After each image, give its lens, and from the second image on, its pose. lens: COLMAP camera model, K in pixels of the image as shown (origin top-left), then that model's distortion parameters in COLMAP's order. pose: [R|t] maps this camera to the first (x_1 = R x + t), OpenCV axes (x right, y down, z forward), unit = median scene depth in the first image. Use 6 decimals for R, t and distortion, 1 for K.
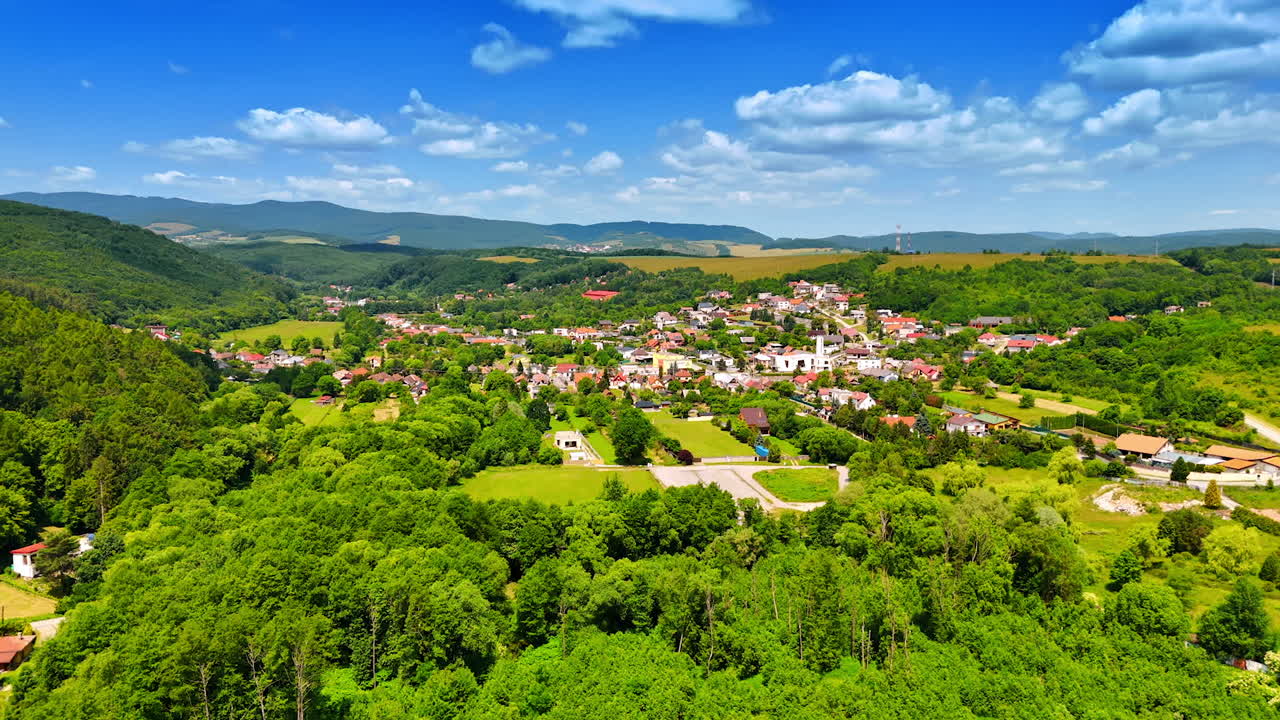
lens RADIAL K [[1003.2, 0, 640.0], [0, 1003.2, 360.0], [0, 0, 1]] dist [0.097255, -0.125805]
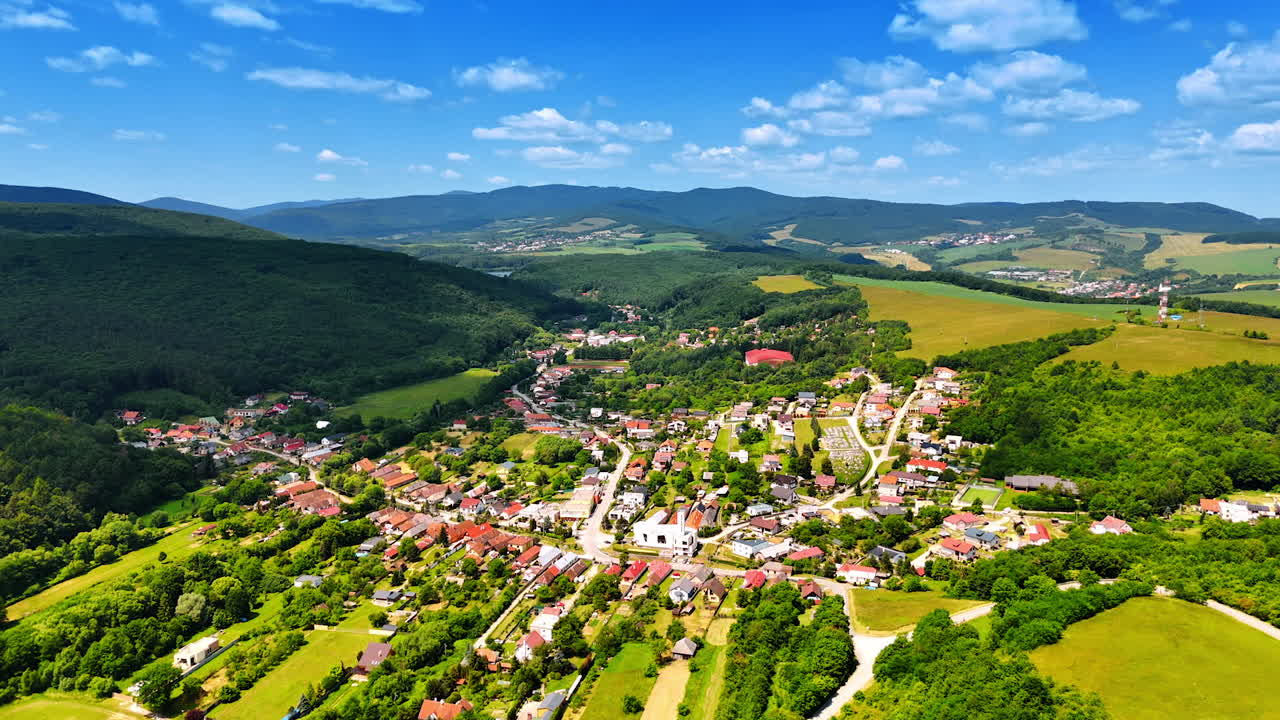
lens RADIAL K [[1003.2, 0, 640.0], [0, 1003.2, 360.0], [0, 0, 1]] dist [0.097255, -0.125805]
pose [[0.880059, 0.069400, -0.469766, 0.240306], [-0.045727, 0.997051, 0.061632, -0.091270], [0.472658, -0.032758, 0.880637, 0.098872]]
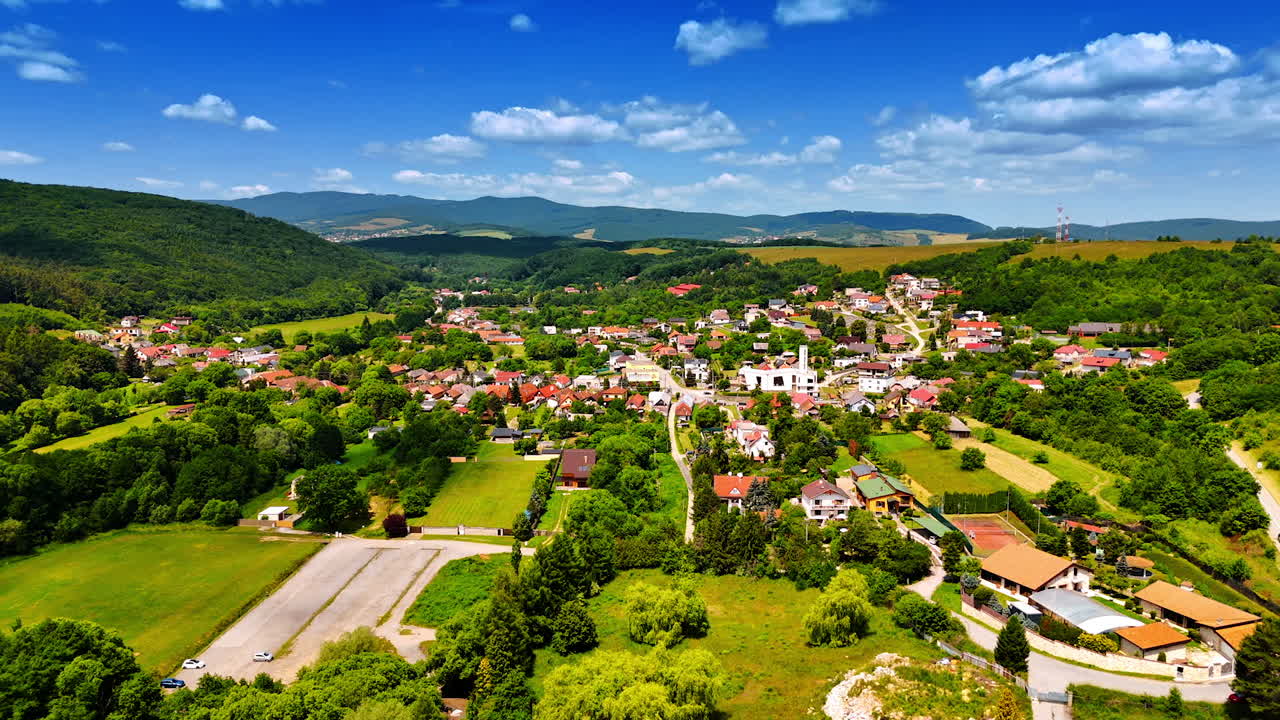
lens RADIAL K [[1003.2, 0, 640.0], [0, 1003.2, 360.0], [0, 0, 1]] dist [0.097255, -0.125805]
pose [[0.972379, 0.025627, -0.231996, 0.102467], [-0.024072, 0.999665, 0.009533, -0.007639], [0.232163, -0.003685, 0.972670, 0.101838]]
